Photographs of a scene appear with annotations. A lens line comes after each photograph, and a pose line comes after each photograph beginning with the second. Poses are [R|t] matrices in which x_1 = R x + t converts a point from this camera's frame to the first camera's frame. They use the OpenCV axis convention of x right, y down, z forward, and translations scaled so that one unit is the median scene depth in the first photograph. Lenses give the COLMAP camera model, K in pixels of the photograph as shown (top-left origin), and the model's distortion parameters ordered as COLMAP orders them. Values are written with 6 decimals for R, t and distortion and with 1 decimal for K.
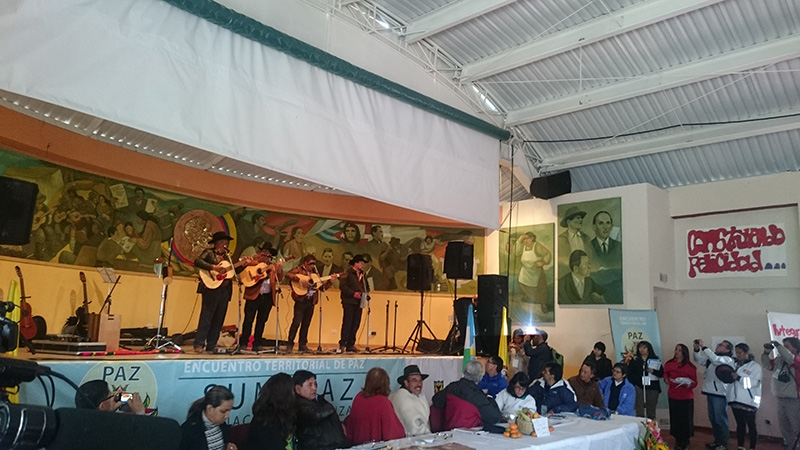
lens RADIAL K [[548.4, 0, 394.6], [0, 548.4, 237.8], [0, 0, 1]] dist [0.018931, -0.000801]
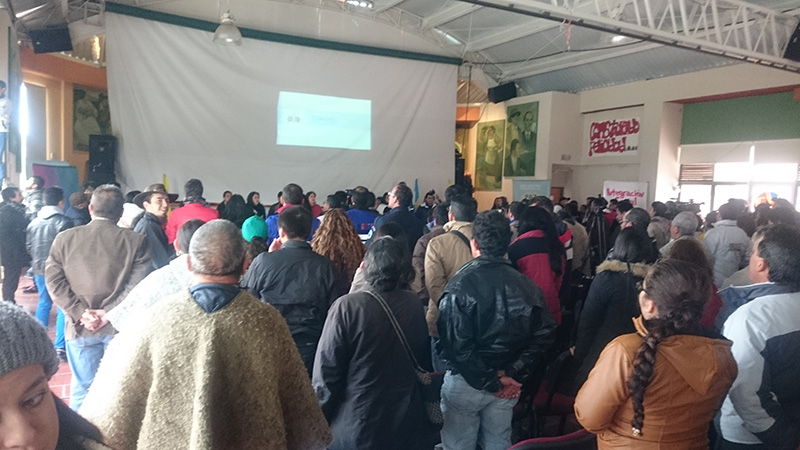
lens RADIAL K [[571.2, 0, 401.8], [0, 571.2, 221.5], [0, 0, 1]] dist [-0.013350, 0.007815]
pose [[0.953315, 0.010148, -0.301806, 0.525951], [0.051253, 0.979497, 0.194828, -0.075418], [0.297595, -0.201201, 0.933250, -0.553480]]
